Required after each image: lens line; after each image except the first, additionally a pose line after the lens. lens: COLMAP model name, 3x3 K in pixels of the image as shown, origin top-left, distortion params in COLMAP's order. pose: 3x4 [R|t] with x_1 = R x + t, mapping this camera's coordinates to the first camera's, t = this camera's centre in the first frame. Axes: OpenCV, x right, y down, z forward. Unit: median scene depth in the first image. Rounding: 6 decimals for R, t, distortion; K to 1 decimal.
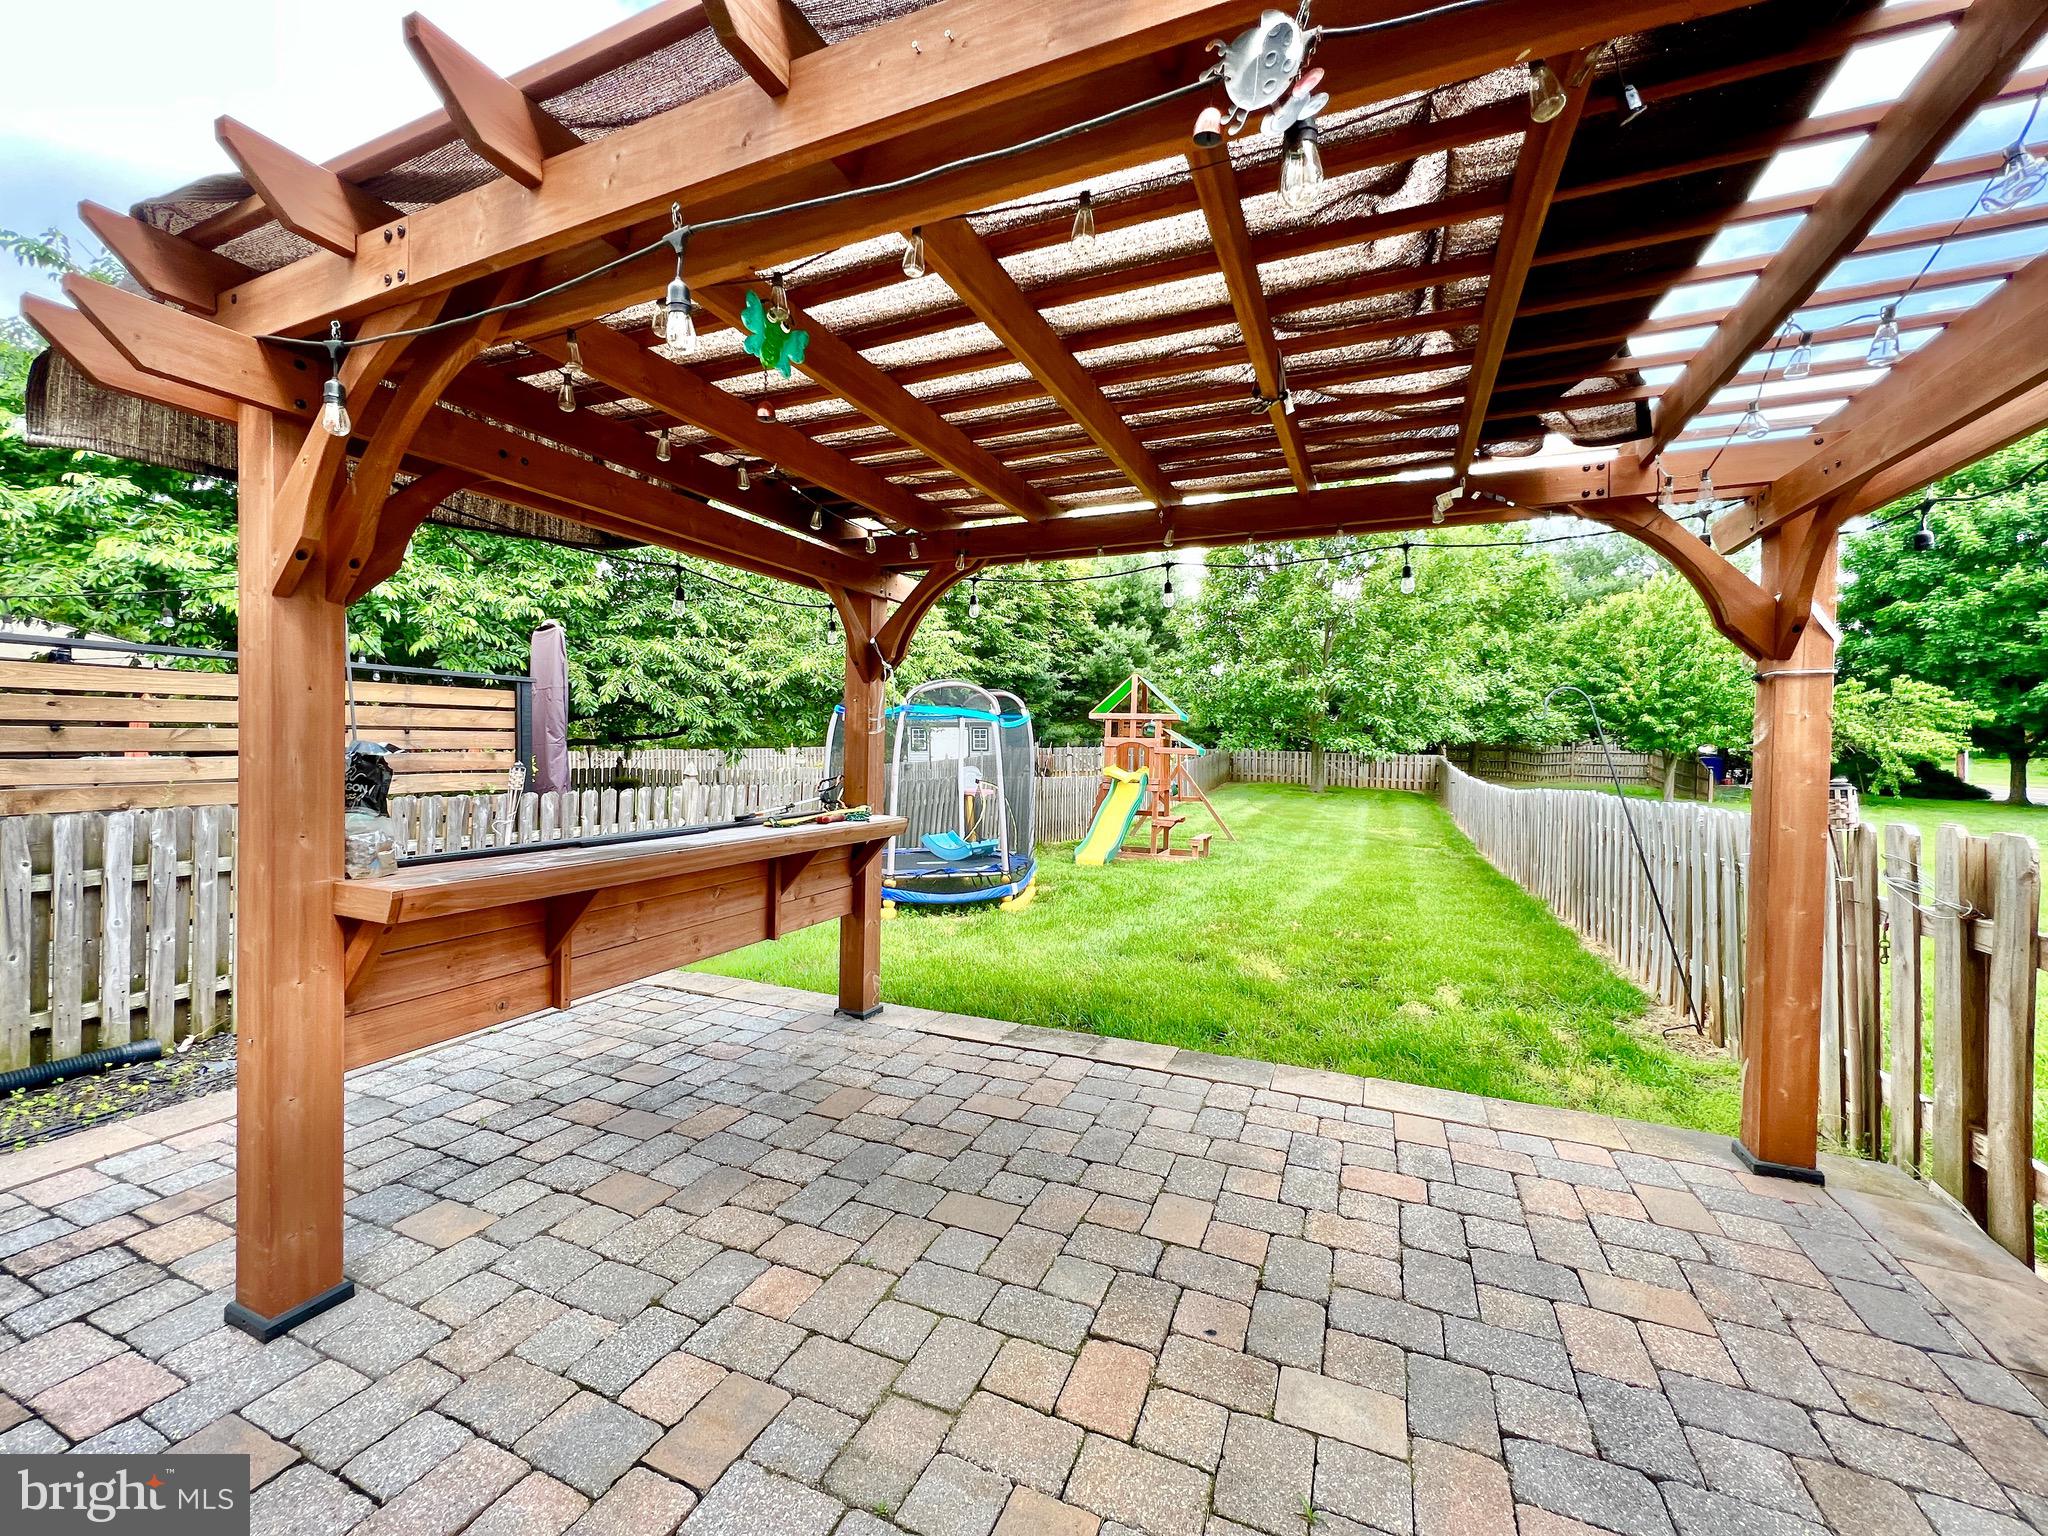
lens RADIAL K [[822.3, 0, 1017.8], [0, 822.3, 763.1], [0, 0, 1]] dist [0.000154, 0.000440]
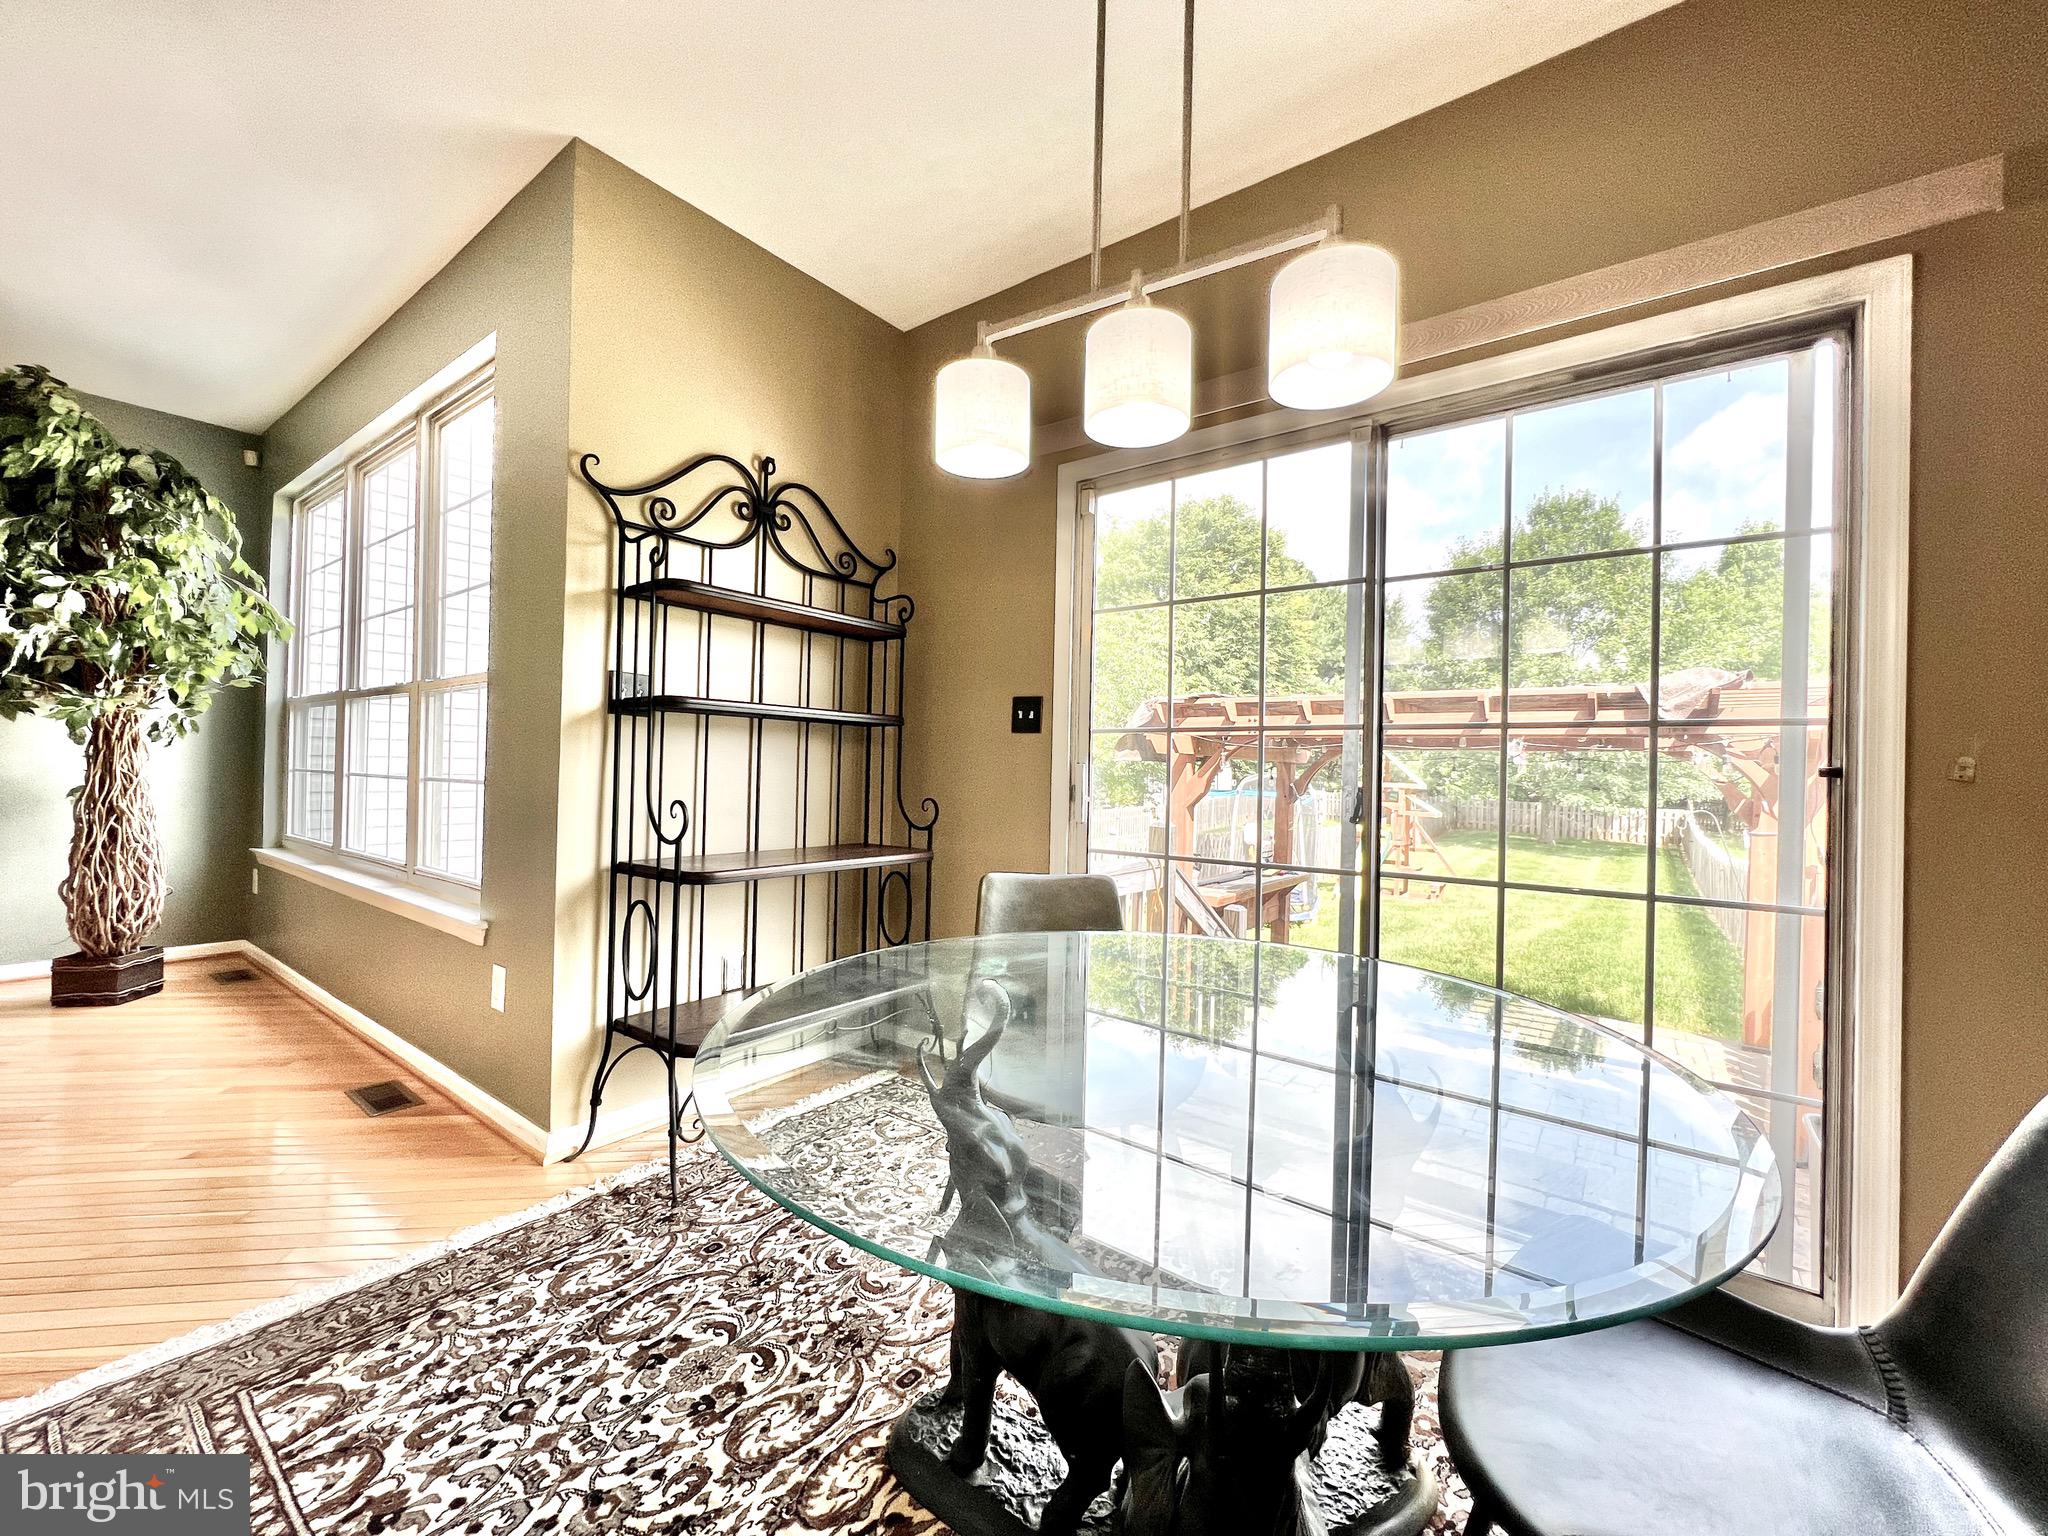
lens RADIAL K [[818.7, 0, 1024.0], [0, 818.7, 768.0], [0, 0, 1]] dist [-0.001709, 0.000072]
pose [[0.974753, 0.008707, -0.223117, -0.073689], [-0.015708, 0.999438, -0.029626, -0.025215], [0.222733, 0.032383, 0.974341, -0.223459]]
